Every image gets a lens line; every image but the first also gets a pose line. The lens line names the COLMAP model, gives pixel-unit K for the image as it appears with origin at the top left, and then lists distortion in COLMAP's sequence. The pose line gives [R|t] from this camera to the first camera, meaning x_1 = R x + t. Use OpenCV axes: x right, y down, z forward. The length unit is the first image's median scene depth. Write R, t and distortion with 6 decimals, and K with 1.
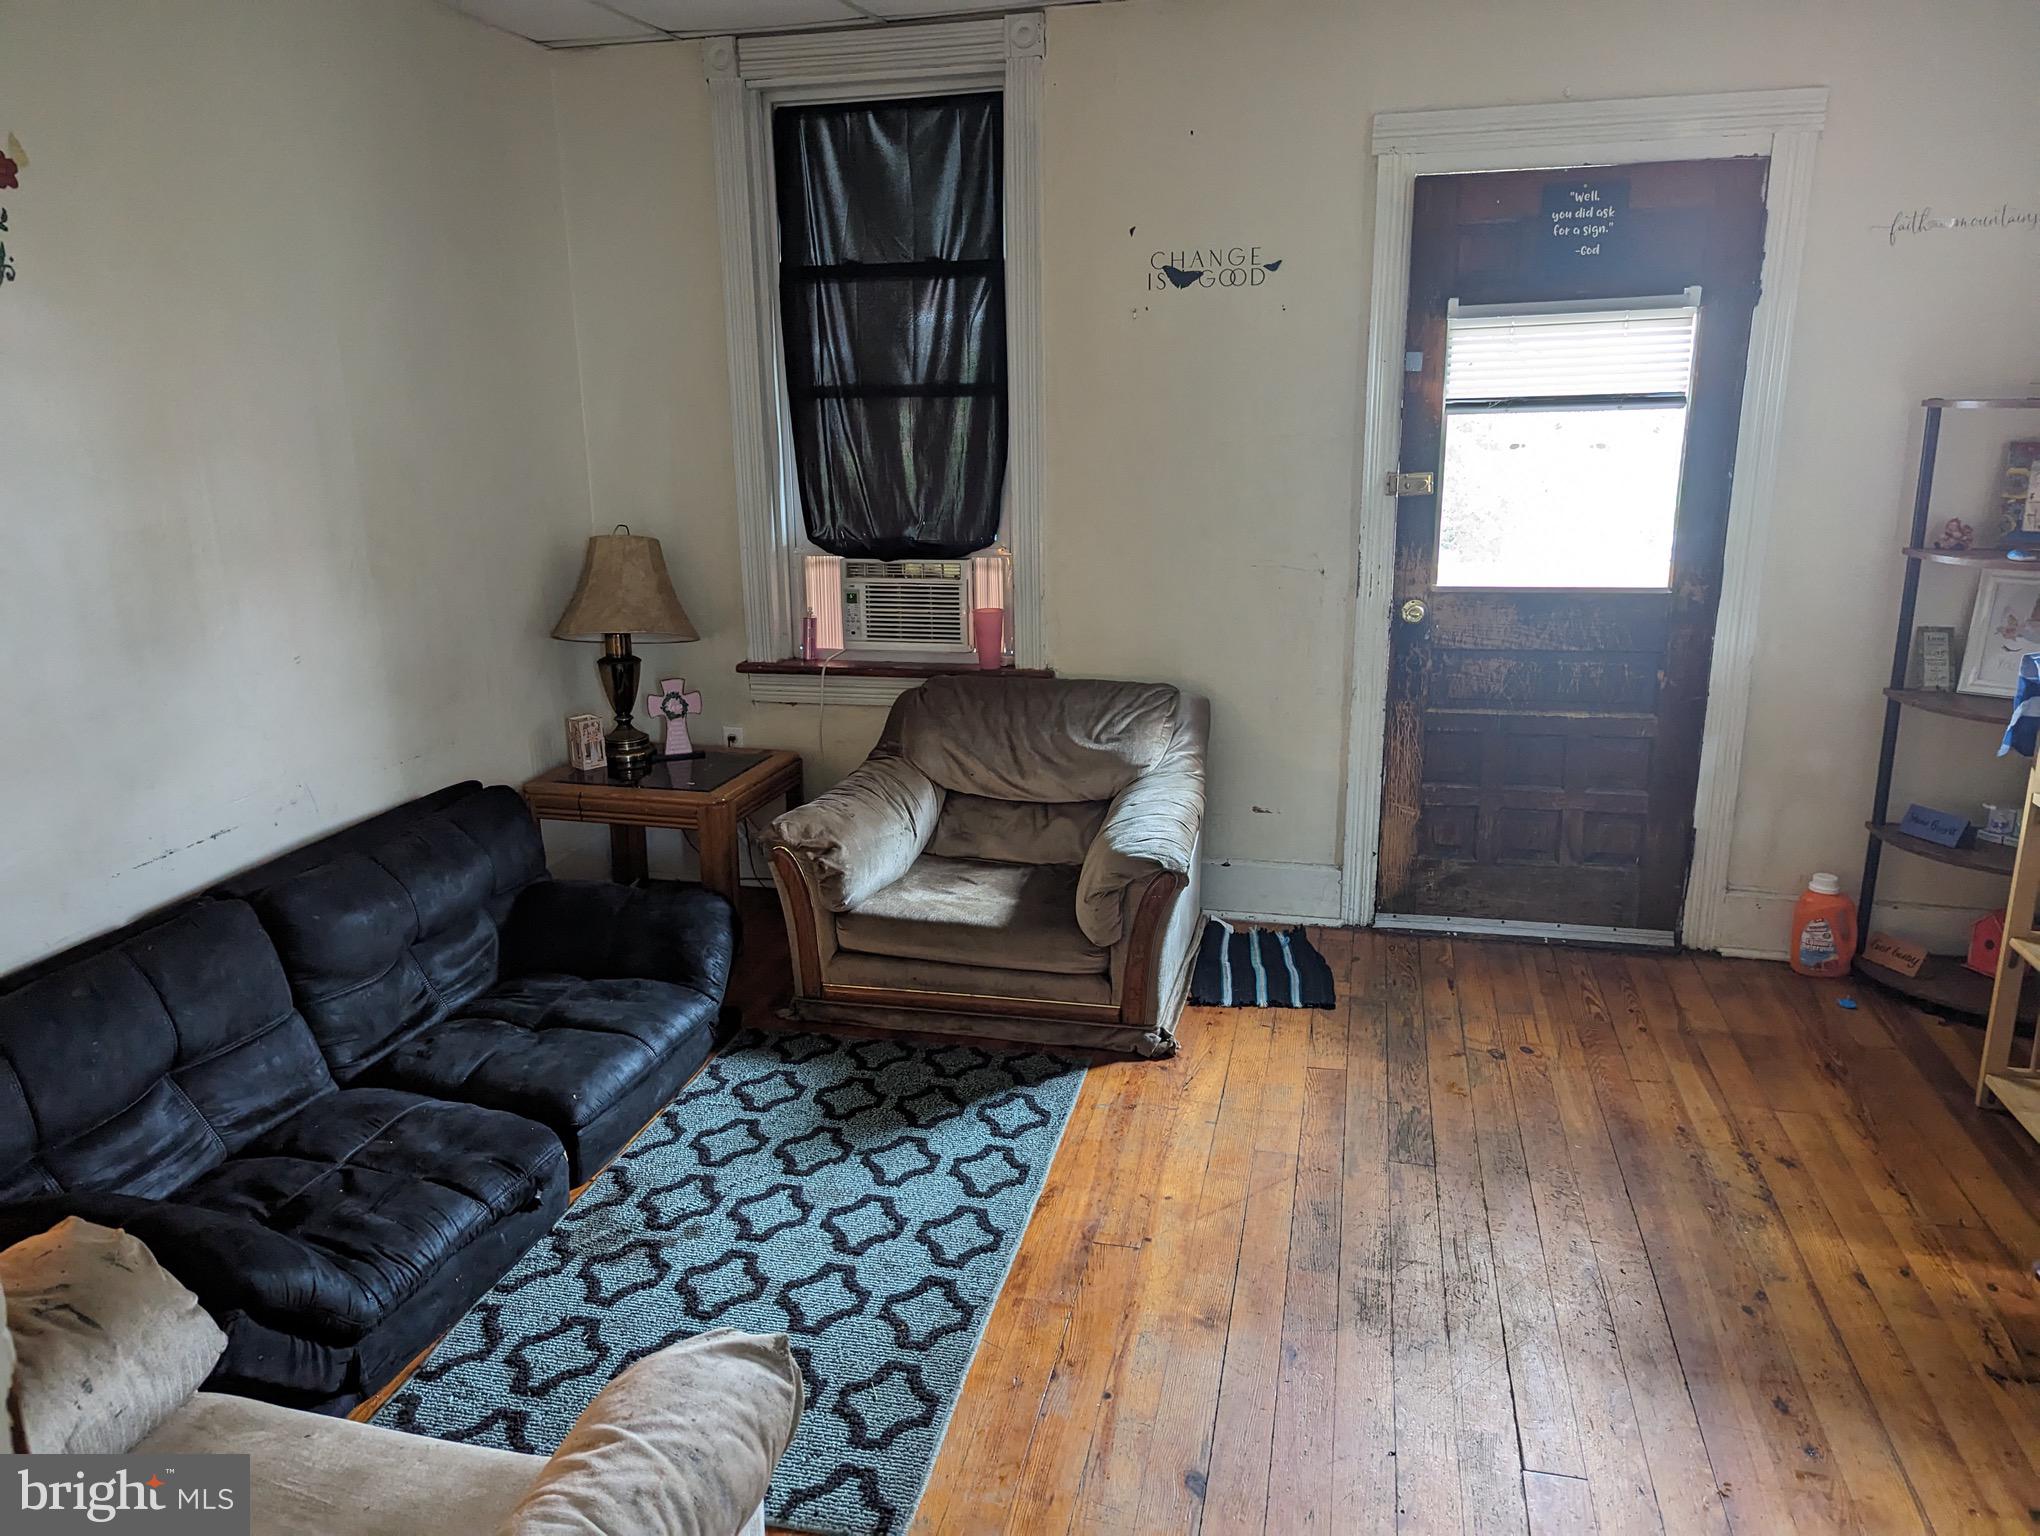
lens RADIAL K [[1463.0, 0, 1020.0], [0, 1463.0, 768.0], [0, 0, 1]] dist [0.084225, -0.073924]
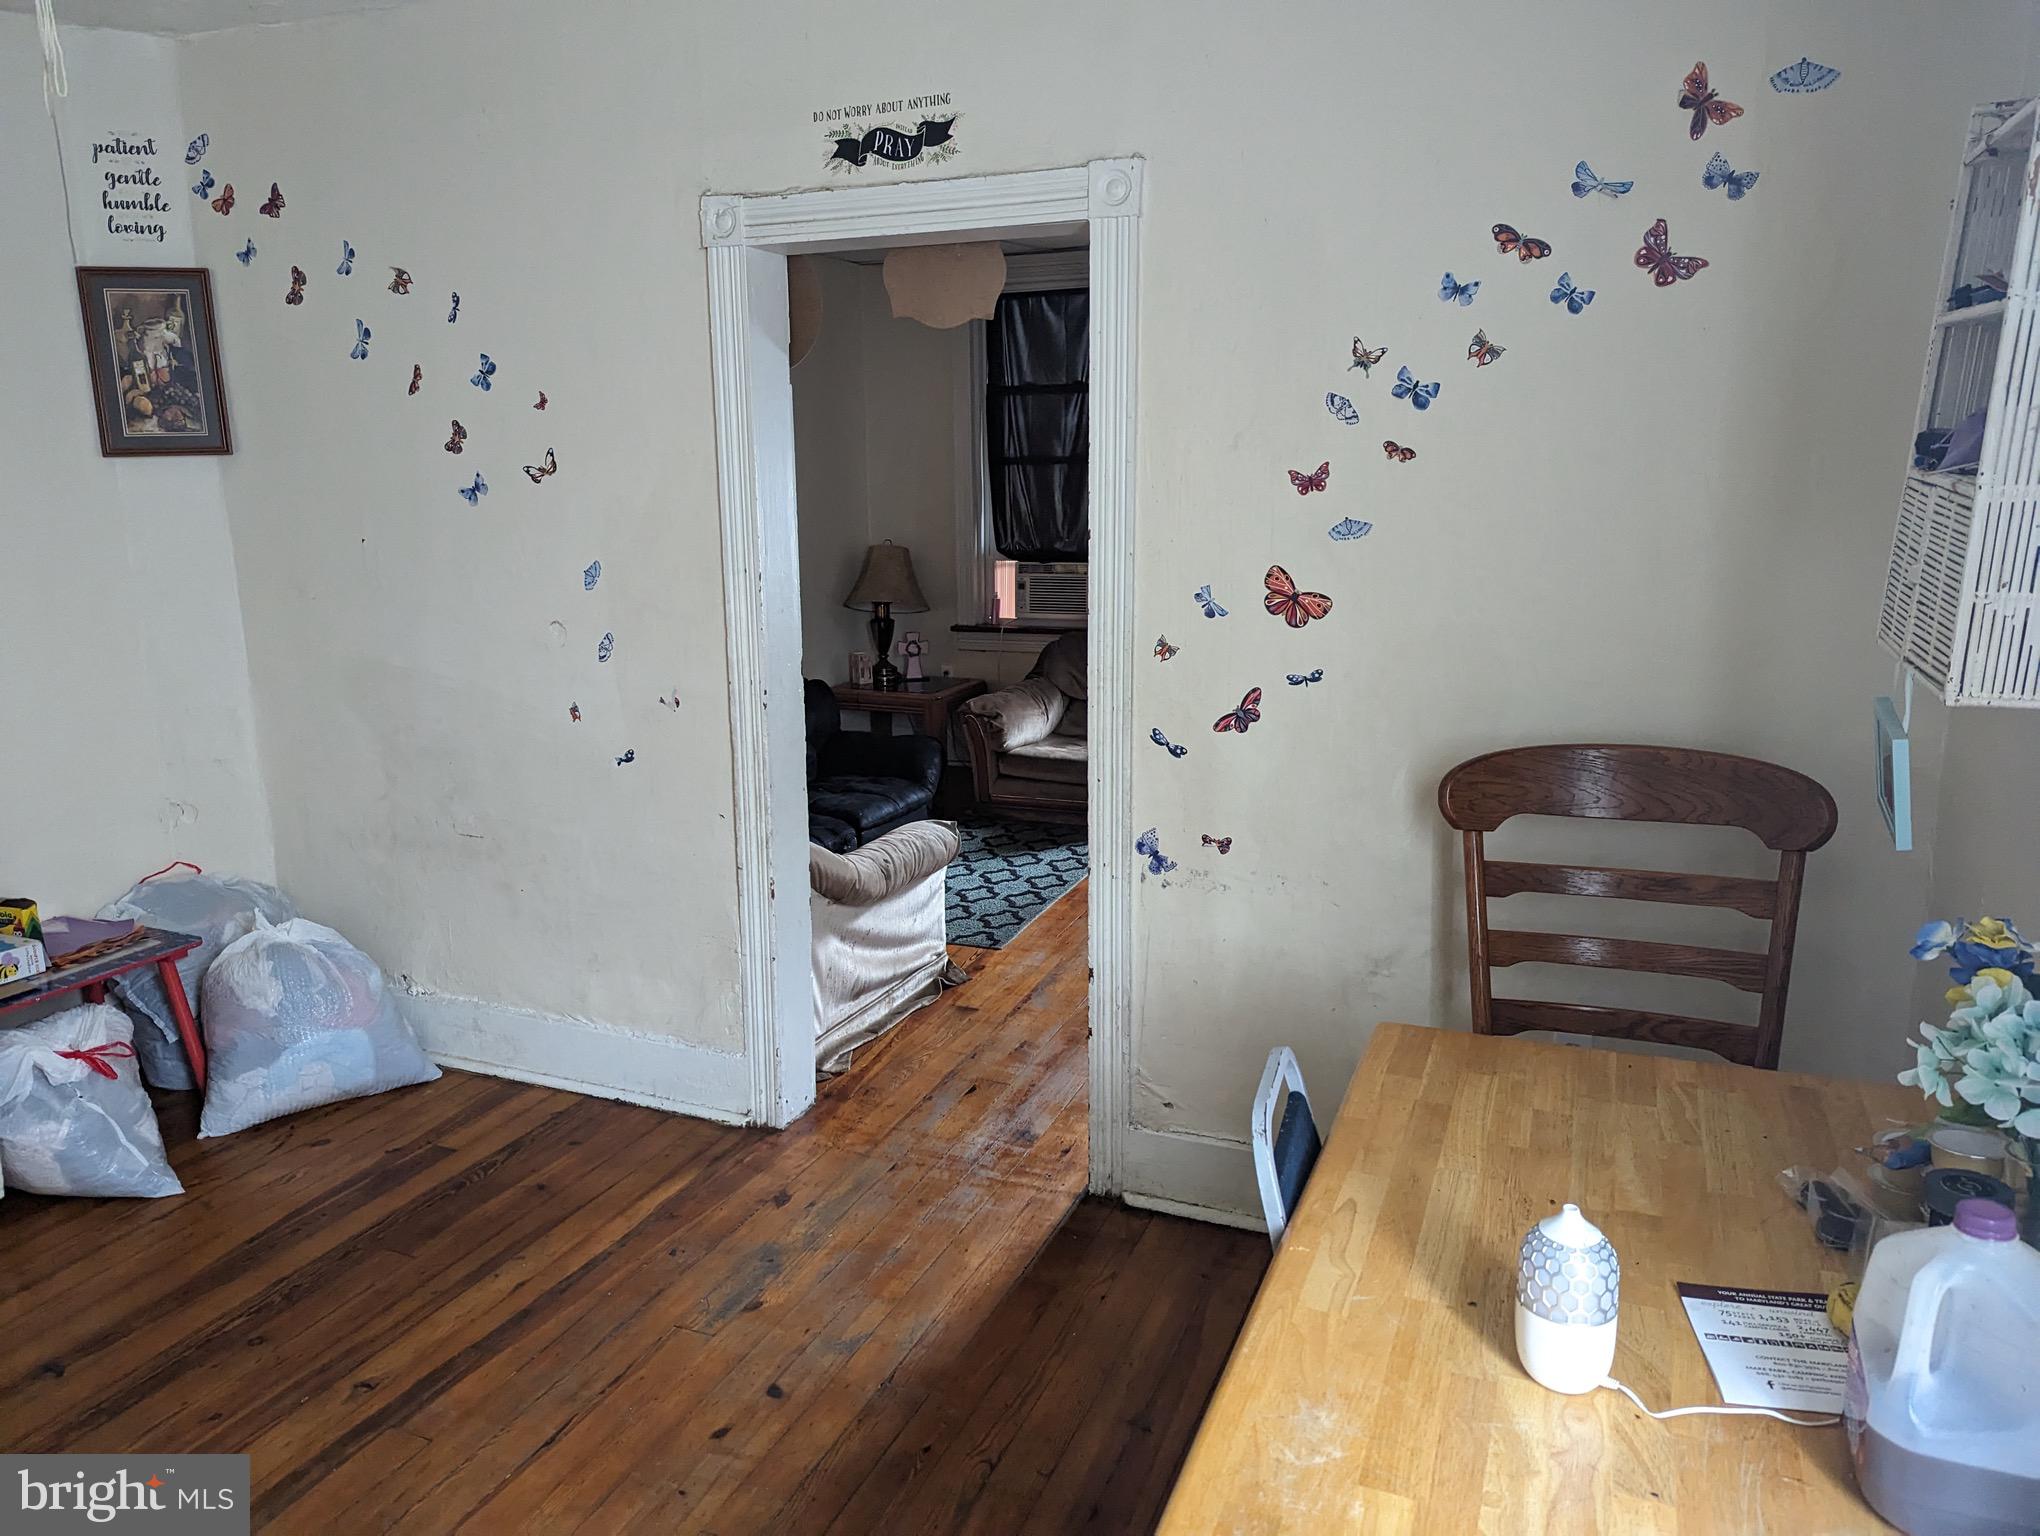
lens RADIAL K [[1437.5, 0, 1016.8], [0, 1437.5, 780.5], [0, 0, 1]] dist [0.075669, -0.072653]
pose [[0.988430, 0.036277, -0.147273, 0.166462], [-0.040786, 0.998784, -0.027711, 0.194705], [0.146089, 0.033397, 0.988708, -0.776630]]
